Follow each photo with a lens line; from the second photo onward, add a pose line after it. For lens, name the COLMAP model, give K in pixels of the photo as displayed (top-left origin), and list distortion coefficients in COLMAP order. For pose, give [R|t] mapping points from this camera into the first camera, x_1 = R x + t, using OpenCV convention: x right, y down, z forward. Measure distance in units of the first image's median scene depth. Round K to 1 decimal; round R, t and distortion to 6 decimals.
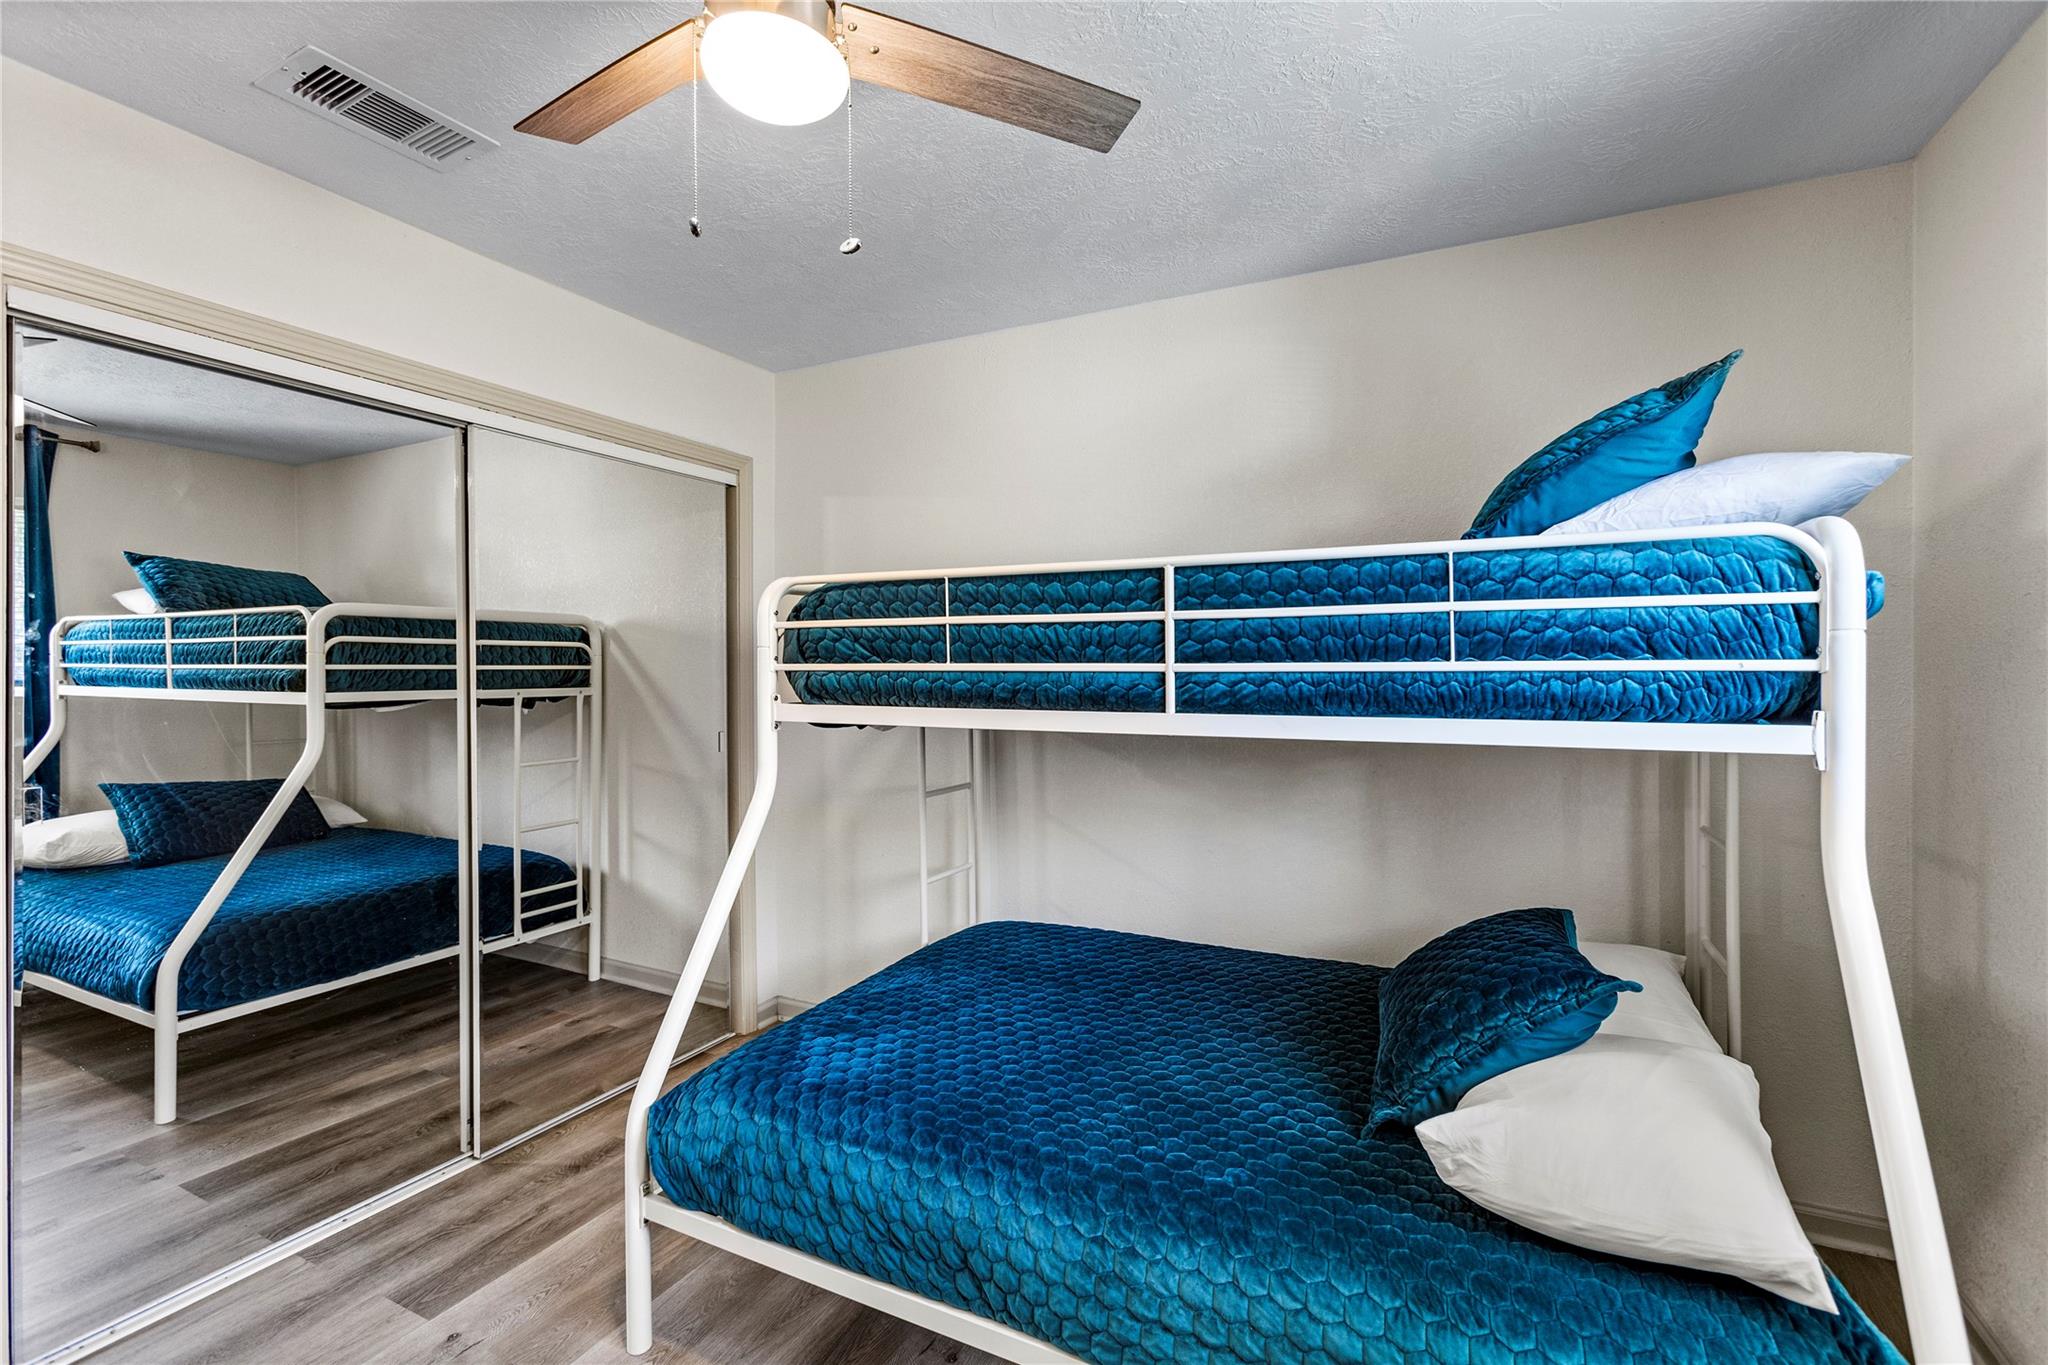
lens RADIAL K [[923.9, 0, 1020.8], [0, 923.9, 644.1], [0, 0, 1]] dist [-0.047564, 0.000142]
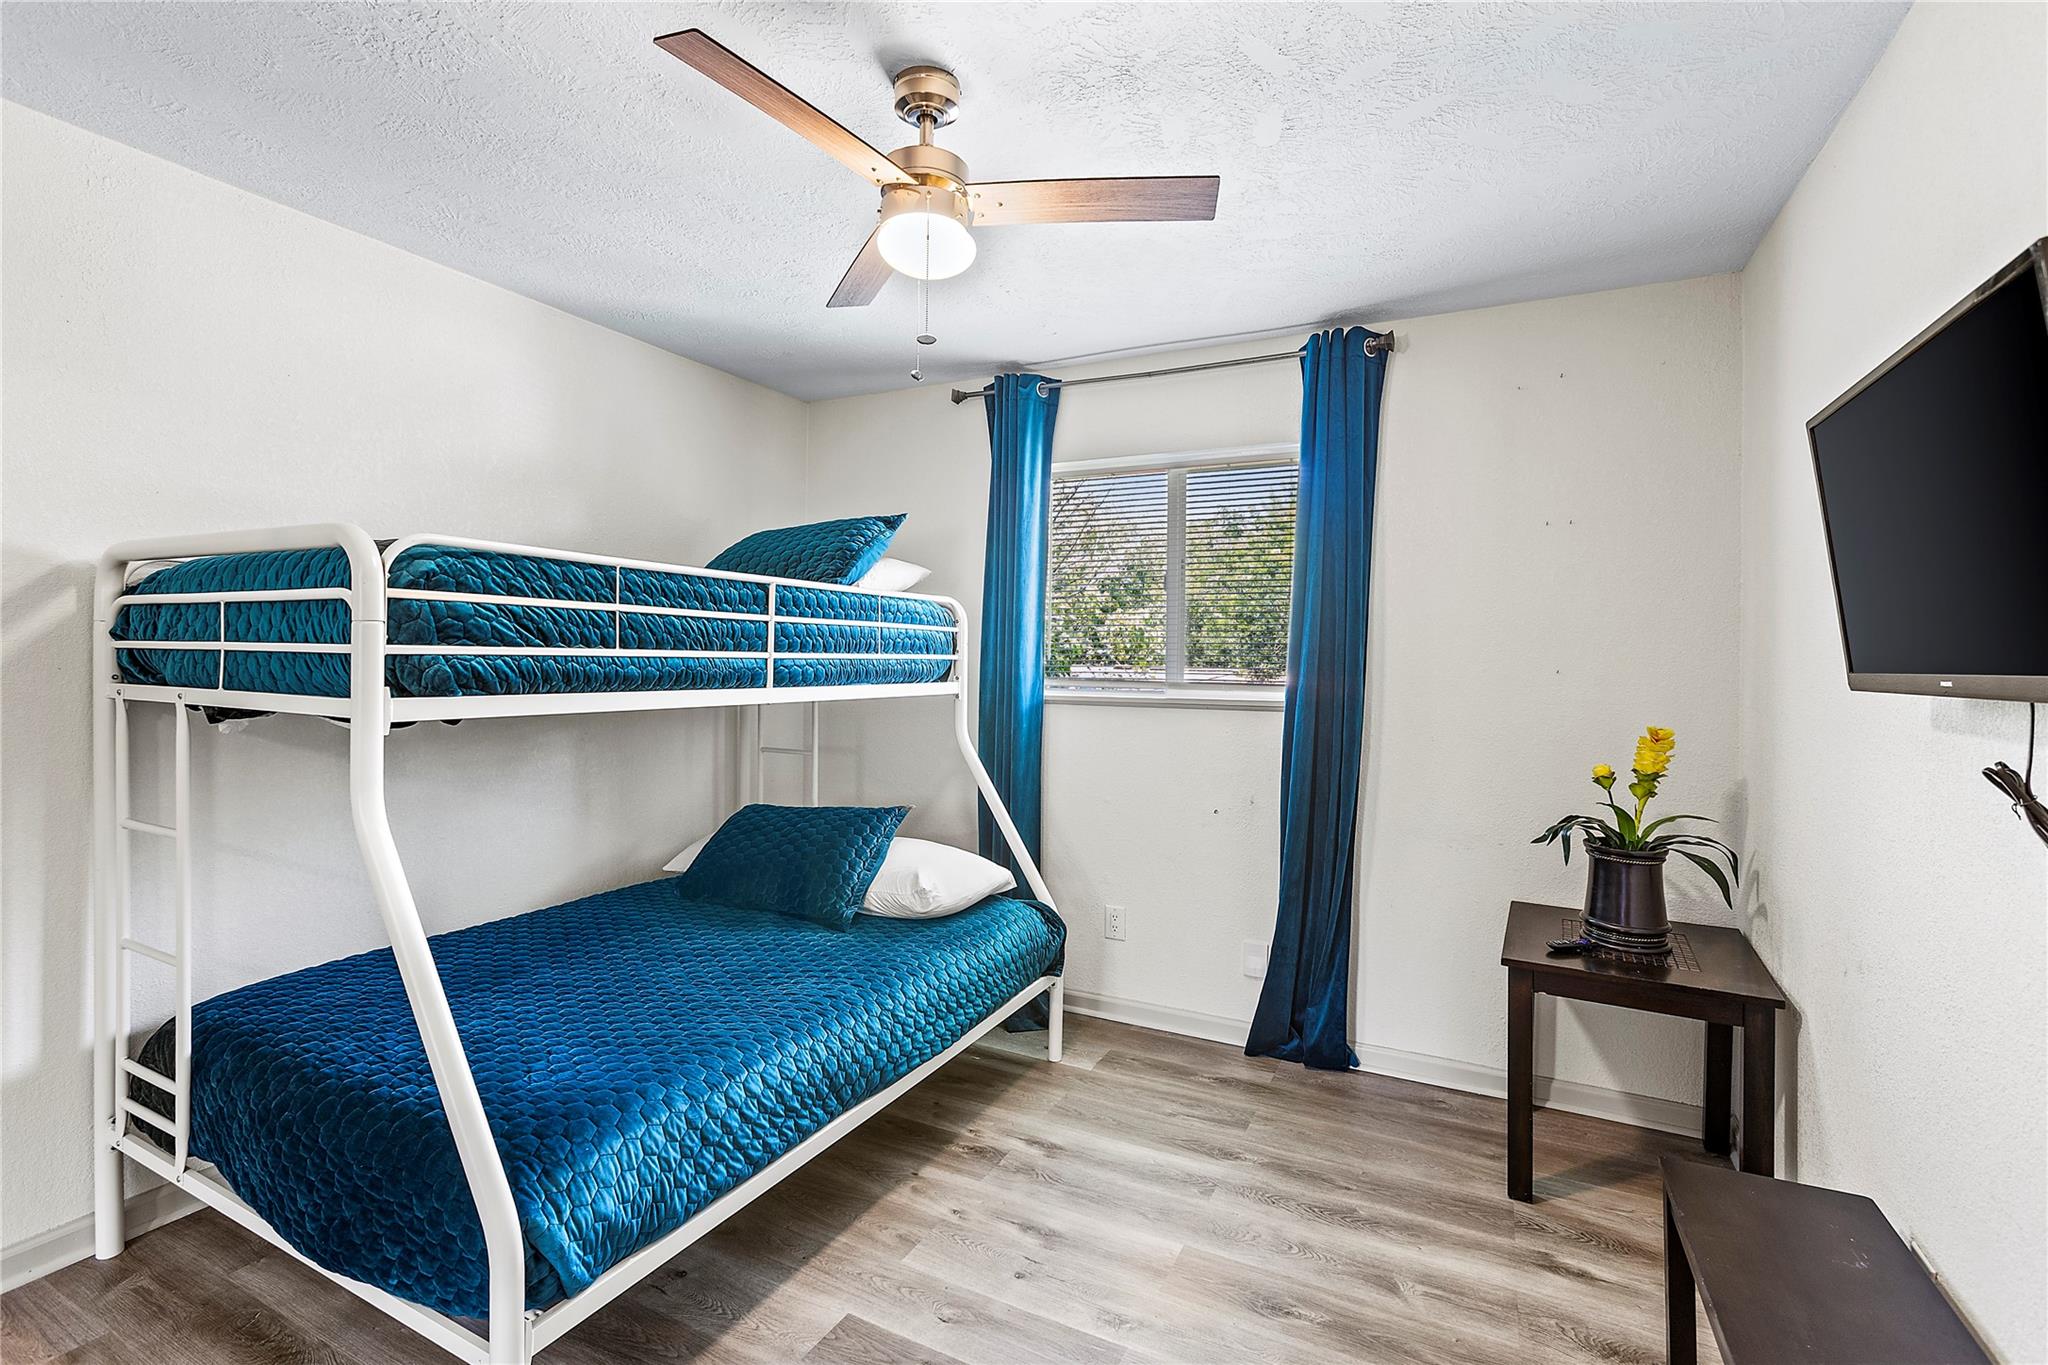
lens RADIAL K [[917.4, 0, 1024.2], [0, 917.4, 663.2], [0, 0, 1]] dist [0.001923, 0.000417]
pose [[0.005191, -0.003917, 0.999979, -1.153768], [-0.038911, 0.999234, 0.004116, 0.015438], [-0.999229, -0.038932, 0.005035, 0.568437]]
